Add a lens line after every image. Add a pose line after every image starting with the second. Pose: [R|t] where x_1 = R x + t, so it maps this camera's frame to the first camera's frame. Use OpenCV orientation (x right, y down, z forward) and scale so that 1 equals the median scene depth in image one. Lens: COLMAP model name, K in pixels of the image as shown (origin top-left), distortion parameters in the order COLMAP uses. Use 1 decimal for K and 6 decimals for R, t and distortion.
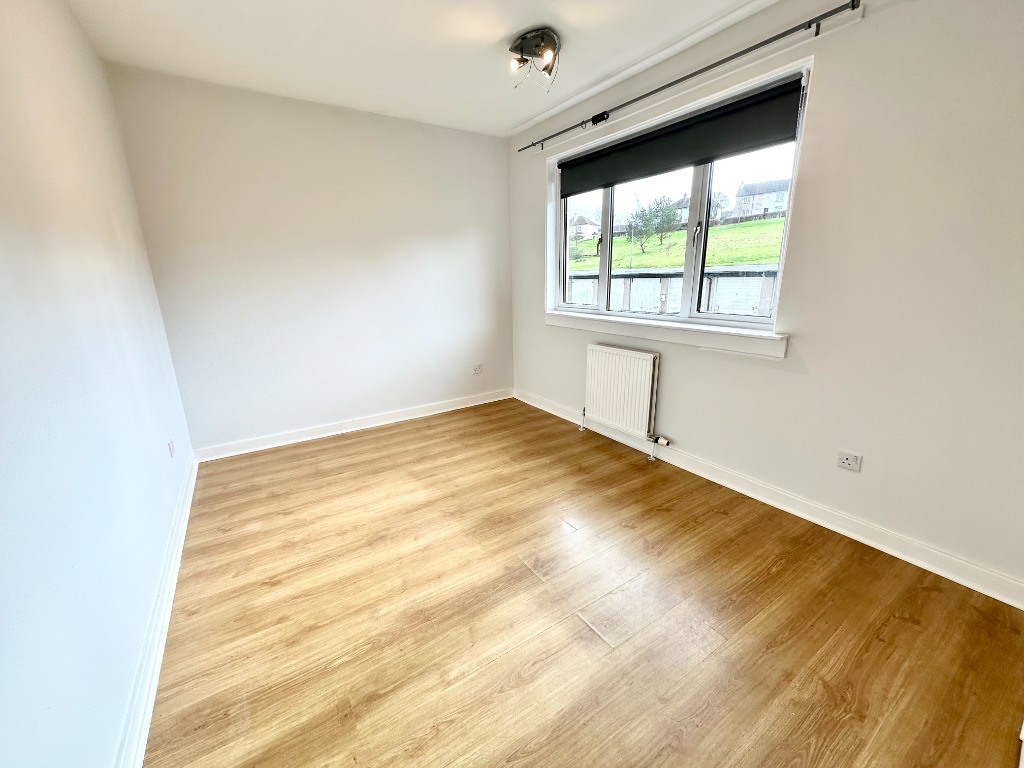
lens RADIAL K [[406.3, 0, 485.0], [0, 406.3, 367.6], [0, 0, 1]] dist [-0.012476, 0.000186]
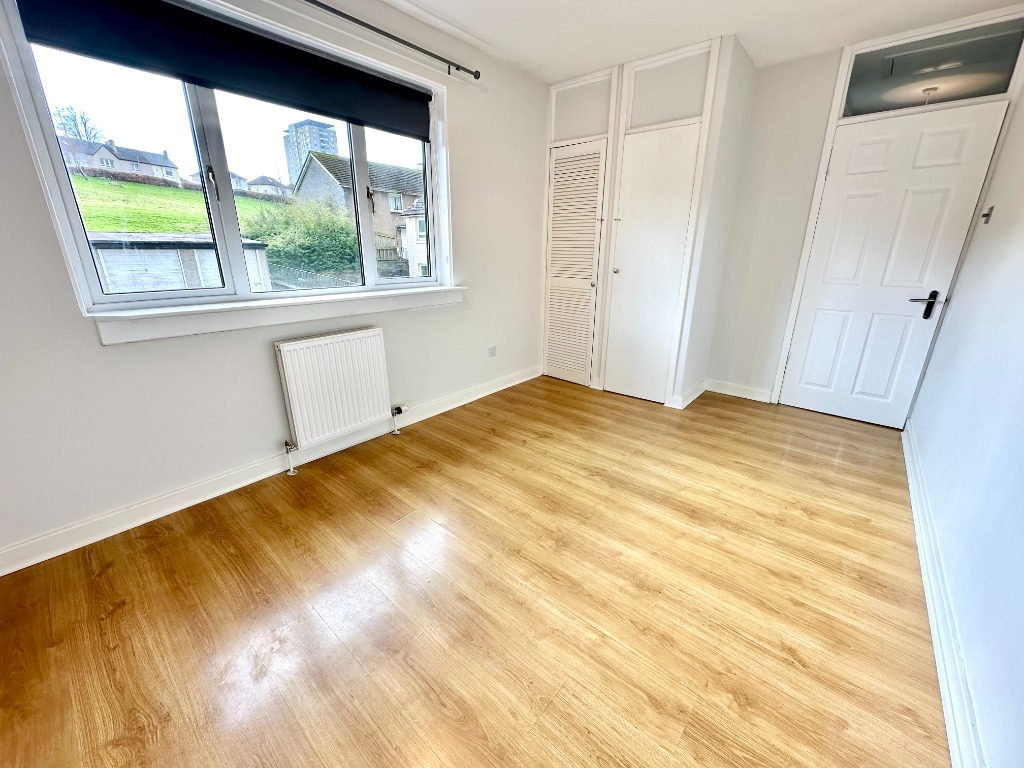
lens RADIAL K [[407.3, 0, 511.1], [0, 407.3, 381.4], [0, 0, 1]] dist [-0.000699, 0.000229]
pose [[-0.321815, -0.283714, 0.903295, -0.751243], [0.201176, 0.911773, 0.358049, -0.264043], [-0.925183, 0.296946, -0.236345, 1.264153]]
